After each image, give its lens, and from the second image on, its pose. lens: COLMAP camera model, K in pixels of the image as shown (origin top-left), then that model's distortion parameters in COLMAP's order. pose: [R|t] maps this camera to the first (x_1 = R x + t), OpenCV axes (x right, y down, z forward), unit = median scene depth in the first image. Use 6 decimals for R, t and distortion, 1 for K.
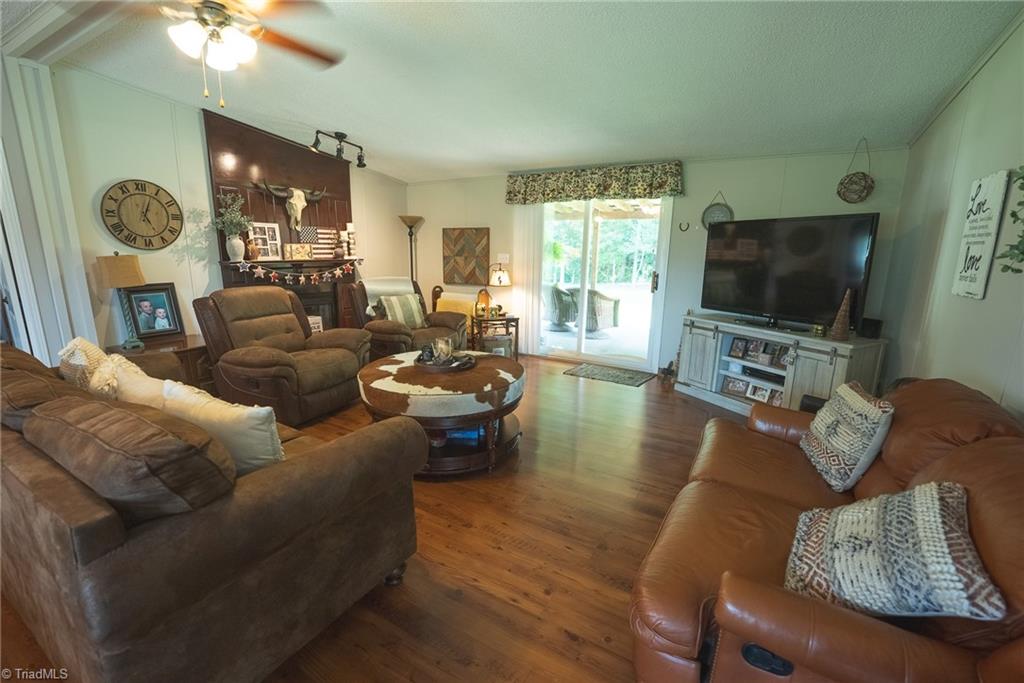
lens RADIAL K [[426.7, 0, 512.0], [0, 426.7, 341.5], [0, 0, 1]] dist [-0.023881, 0.000324]
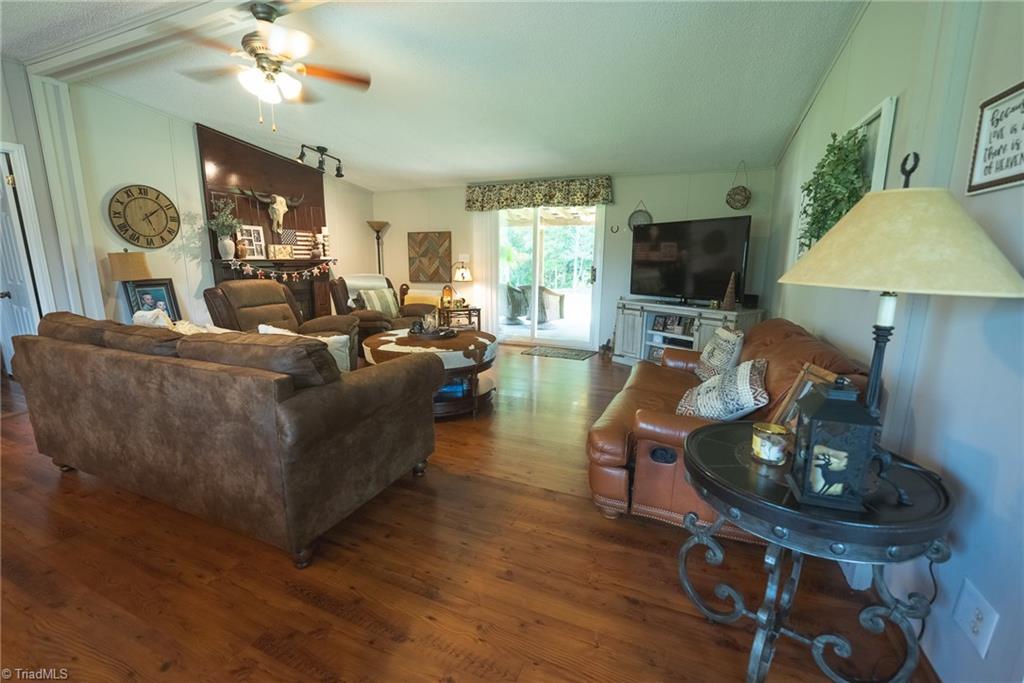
lens RADIAL K [[426.7, 0, 512.0], [0, 426.7, 341.5], [0, 0, 1]] dist [-0.023881, 0.000324]
pose [[0.991092, -0.033182, 0.128979, -0.060031], [0.036362, 0.999088, -0.022382, 0.073293], [-0.128118, 0.026873, 0.991395, -0.178824]]
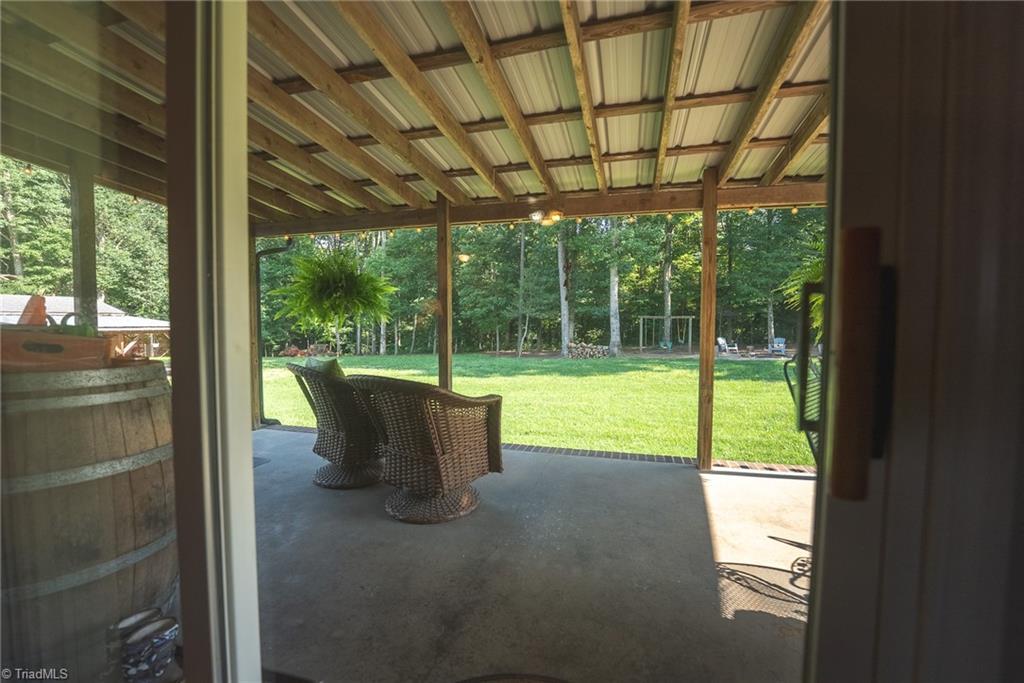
lens RADIAL K [[426.7, 0, 512.0], [0, 426.7, 341.5], [0, 0, 1]] dist [-0.023881, 0.000324]
pose [[0.965416, -0.022084, 0.259778, 0.164267], [0.063782, 0.986135, -0.153199, -0.090635], [-0.252793, 0.164470, 0.953439, 0.640758]]
